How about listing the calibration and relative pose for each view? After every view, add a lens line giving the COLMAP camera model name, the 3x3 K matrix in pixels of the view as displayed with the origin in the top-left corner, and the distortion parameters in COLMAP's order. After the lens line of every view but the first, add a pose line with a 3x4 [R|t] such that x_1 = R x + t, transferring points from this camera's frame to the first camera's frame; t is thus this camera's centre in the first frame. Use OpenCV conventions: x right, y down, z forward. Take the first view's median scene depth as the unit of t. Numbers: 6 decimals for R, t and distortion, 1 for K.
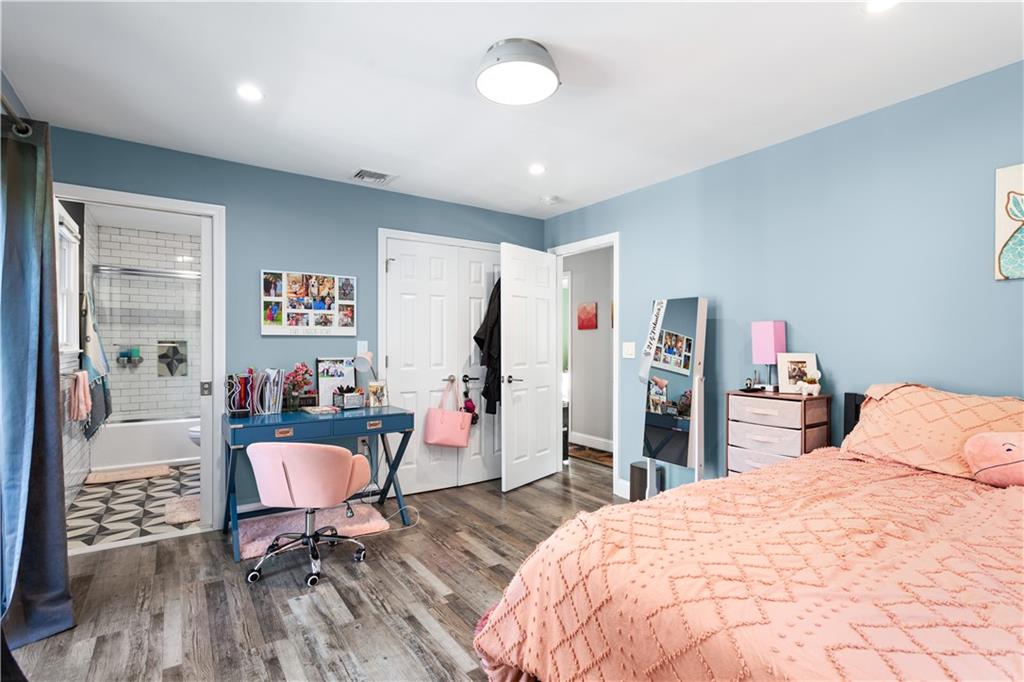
lens RADIAL K [[490.9, 0, 511.0], [0, 490.9, 344.3], [0, 0, 1]] dist [-0.002246, -0.000177]
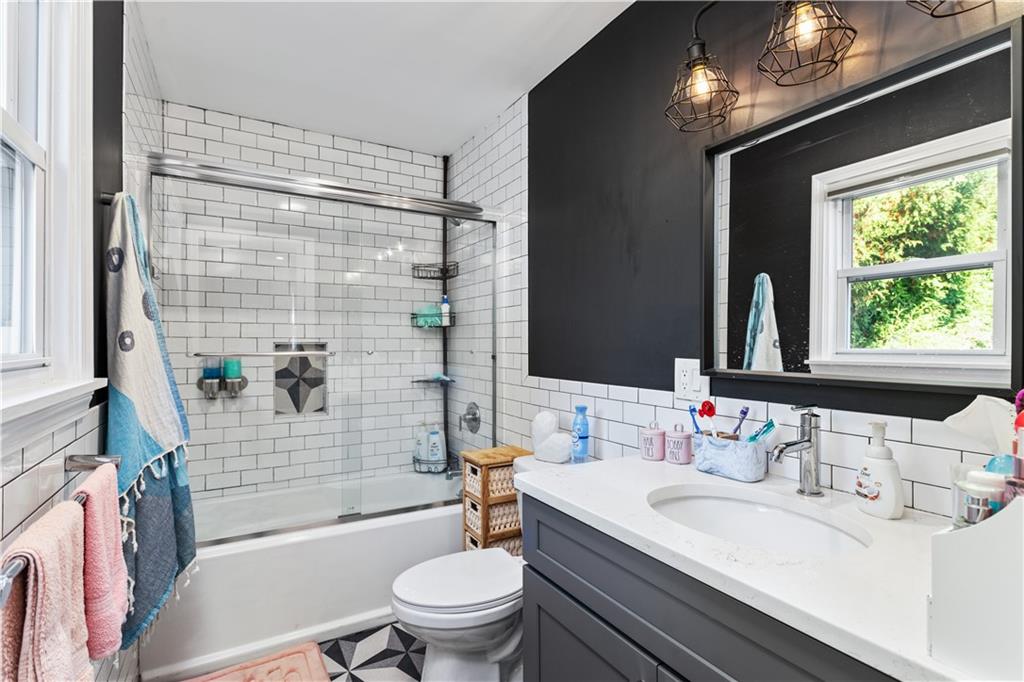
lens RADIAL K [[490.9, 0, 512.9], [0, 490.9, 341.1], [0, 0, 1]] dist [-0.002246, -0.000177]
pose [[0.996515, -0.001216, -0.083403, -0.543257], [0.000911, 0.999993, -0.003700, -0.008840], [0.083407, 0.003611, 0.996509, 0.651443]]
